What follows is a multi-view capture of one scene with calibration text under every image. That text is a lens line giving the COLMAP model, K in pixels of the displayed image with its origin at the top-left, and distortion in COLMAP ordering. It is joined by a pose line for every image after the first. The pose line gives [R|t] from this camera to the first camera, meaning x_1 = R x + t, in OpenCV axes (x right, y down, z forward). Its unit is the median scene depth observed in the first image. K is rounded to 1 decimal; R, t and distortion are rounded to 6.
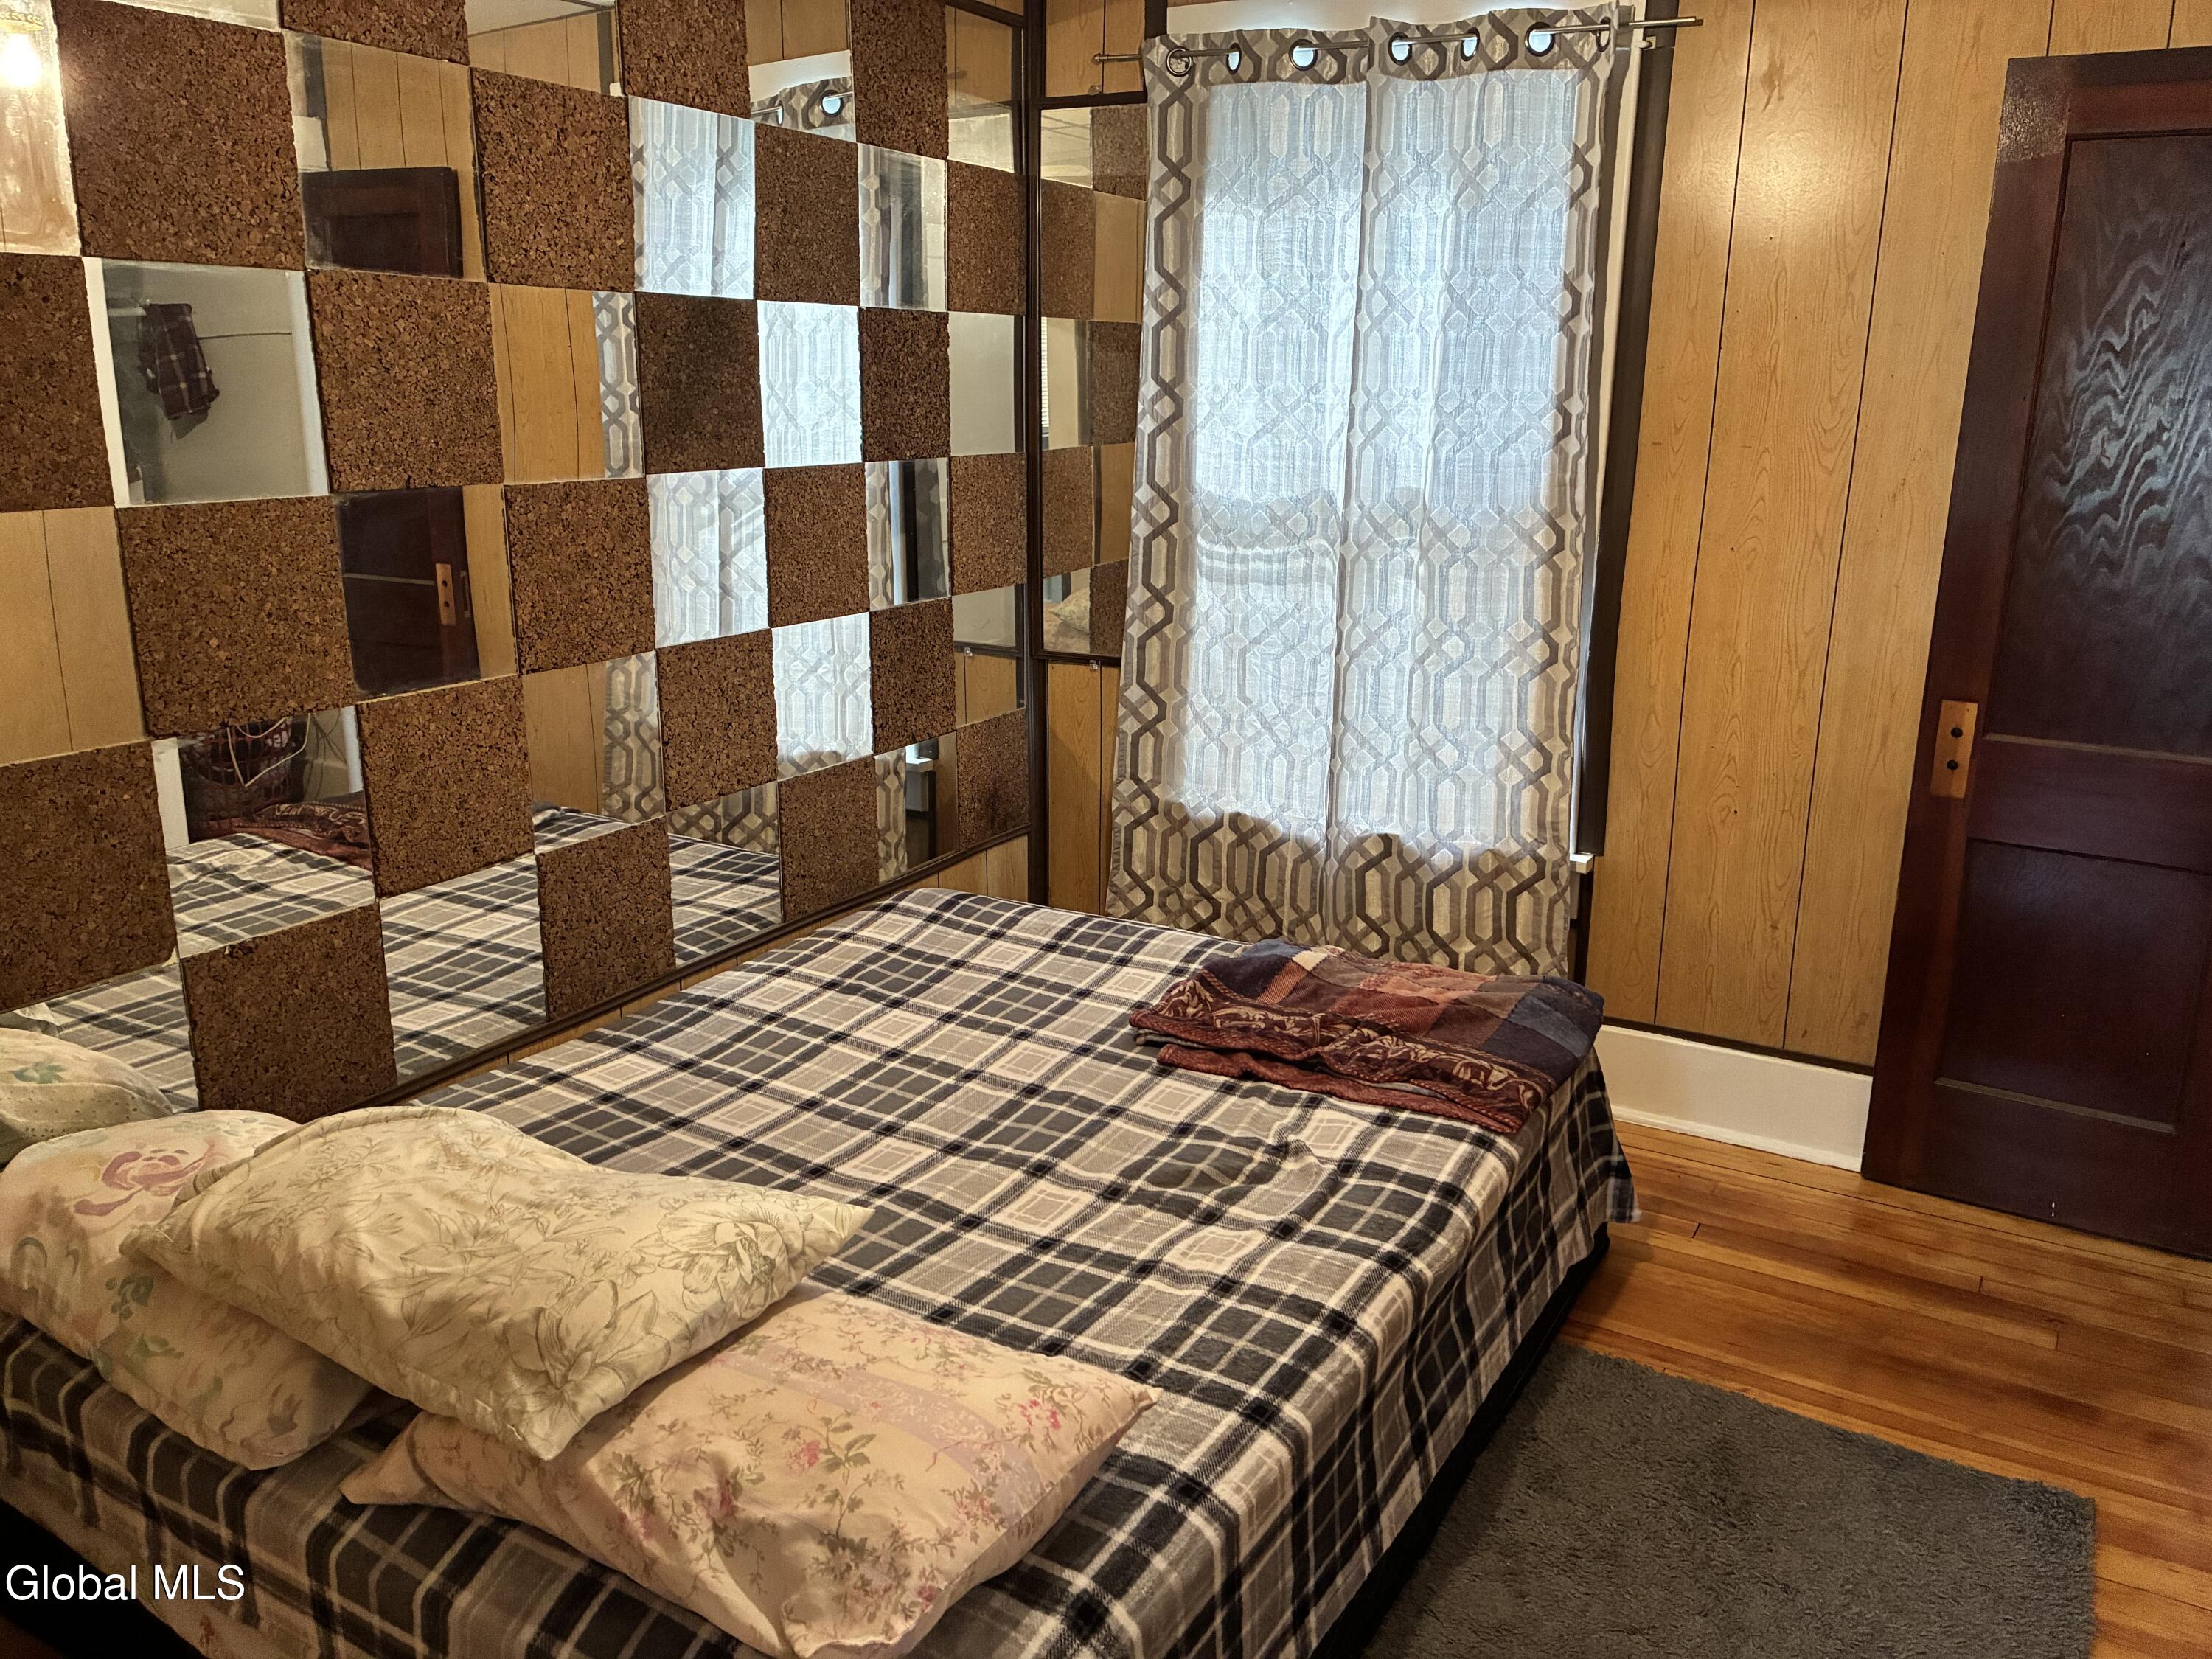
lens RADIAL K [[1676.4, 0, 1103.3], [0, 1676.4, 823.1], [0, 0, 1]] dist [0.025752, -0.033209]
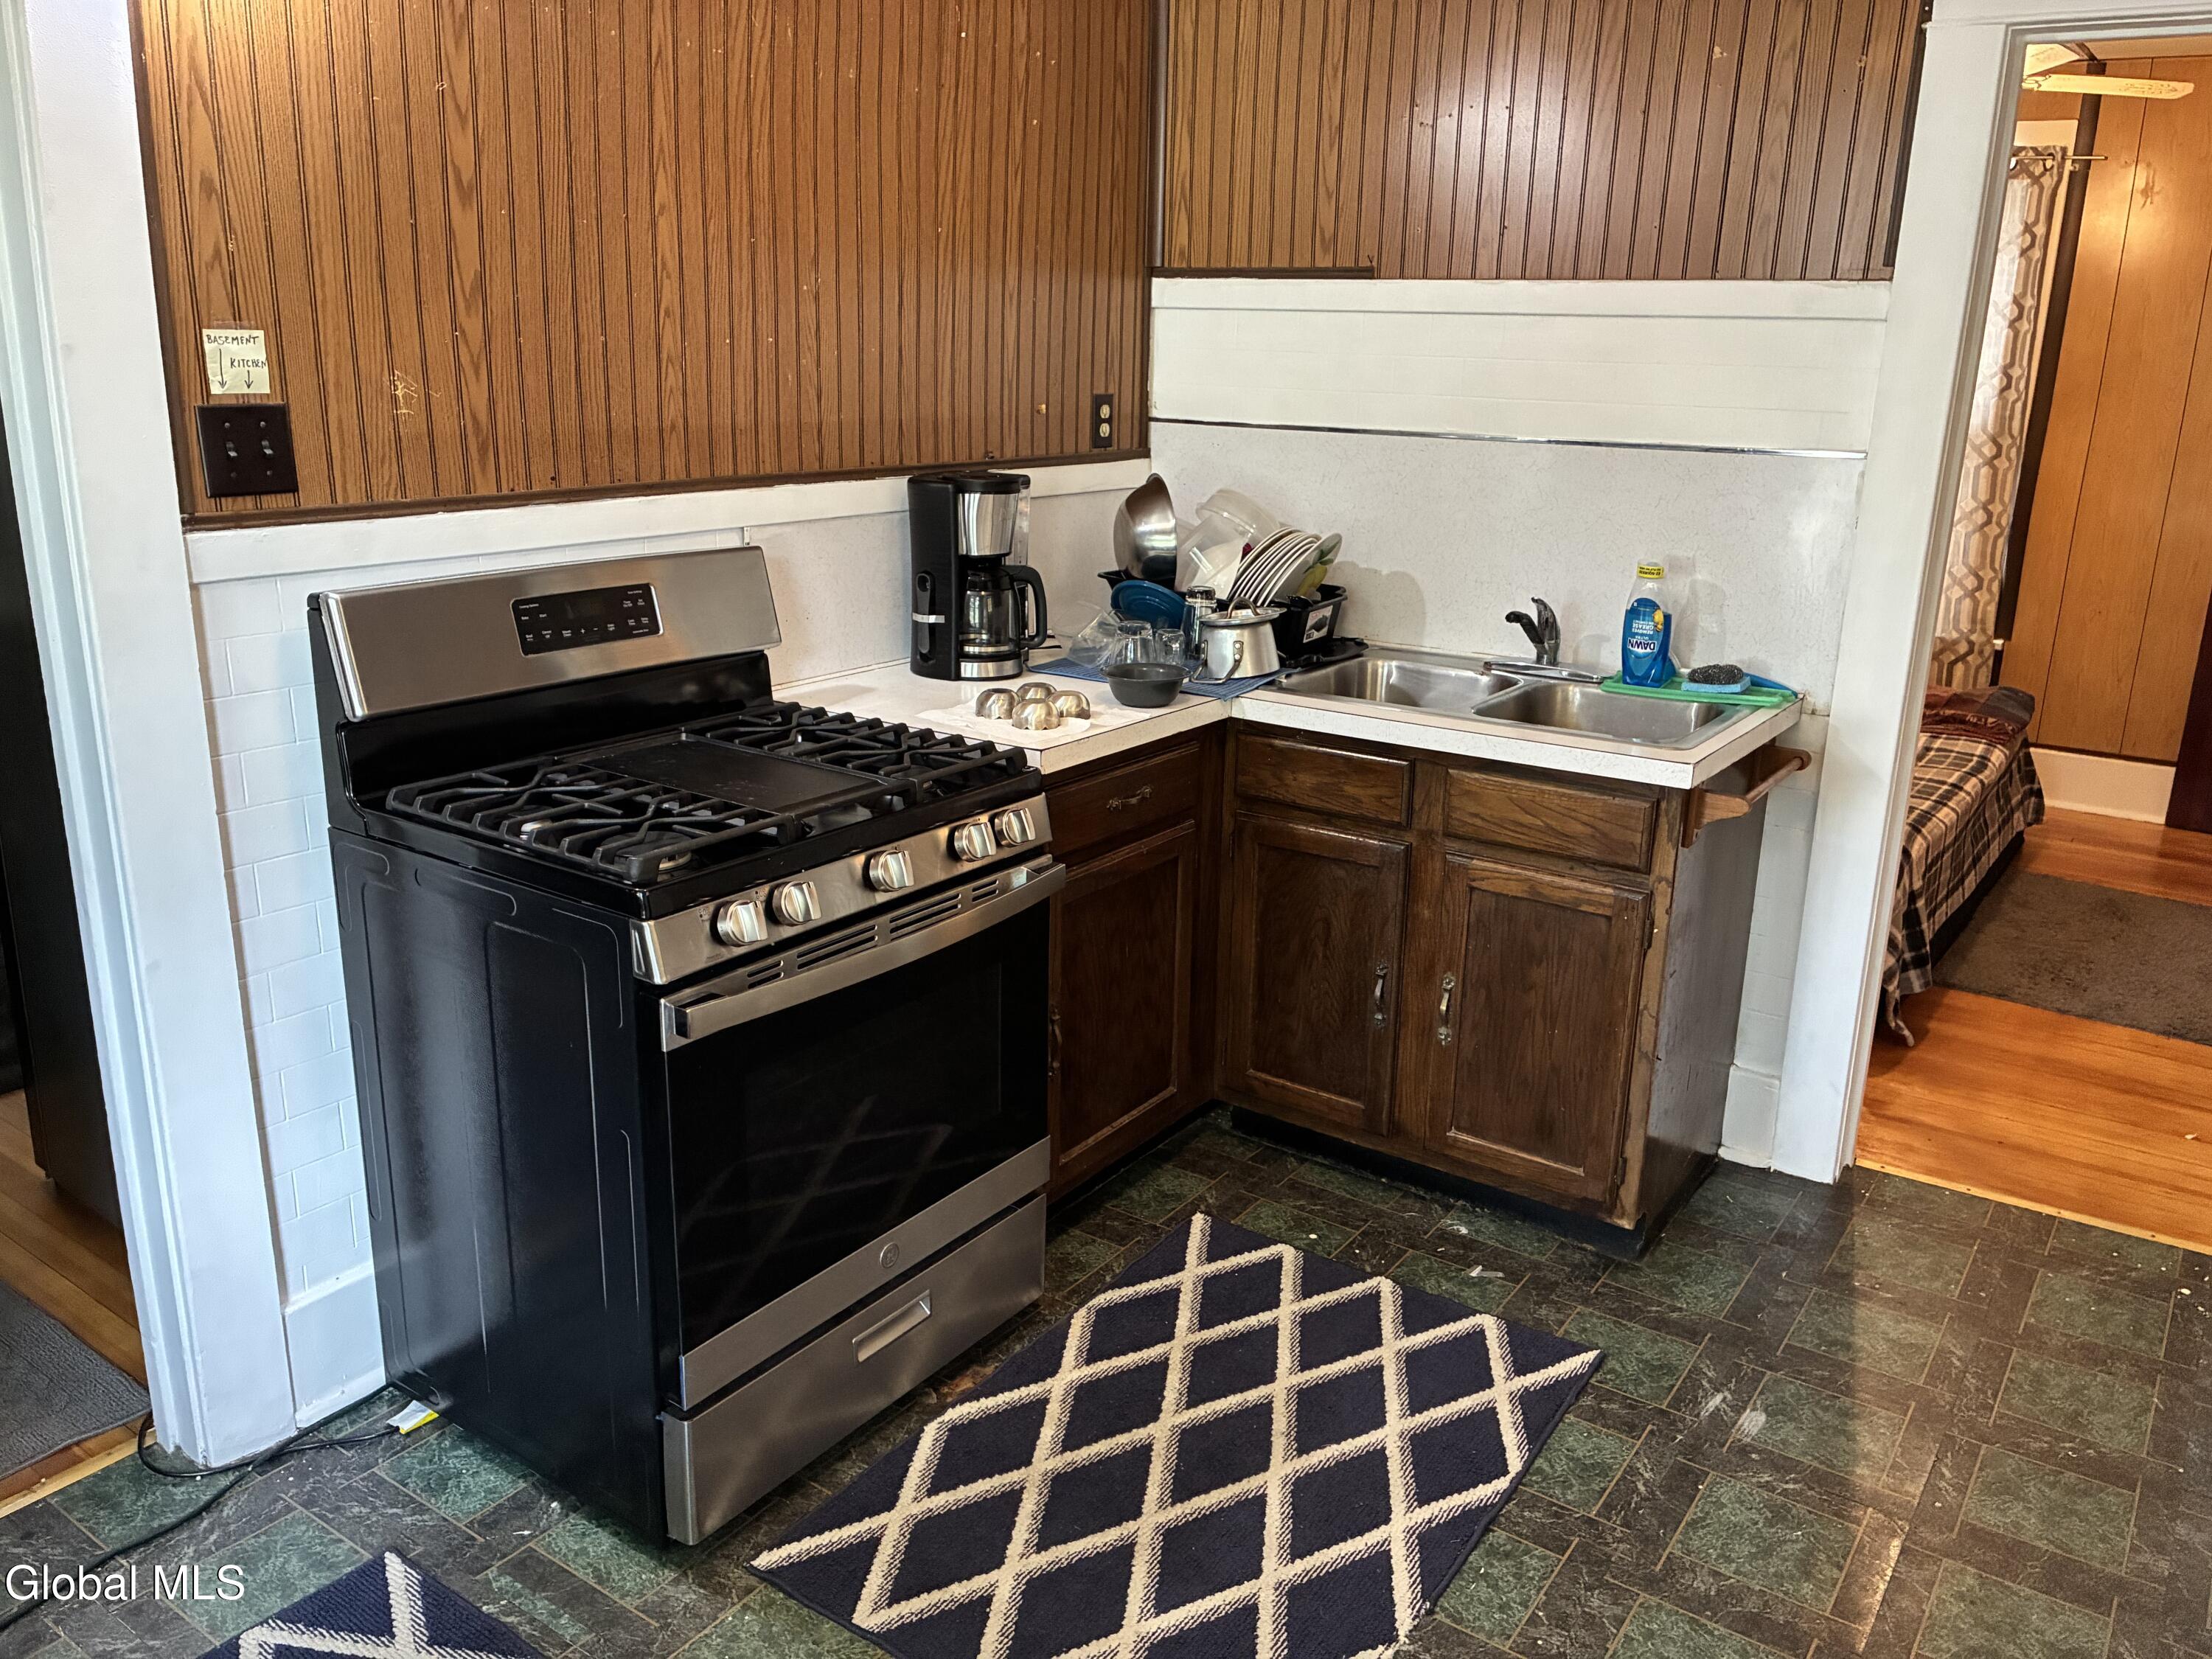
lens RADIAL K [[1676.4, 0, 1105.0], [0, 1676.4, 825.5], [0, 0, 1]] dist [0.025752, -0.033209]
pose [[0.995809, 0.032115, -0.085638, -0.475915], [-0.029640, 0.999110, 0.030009, 0.188547], [0.086526, -0.027345, 0.995874, -0.798100]]
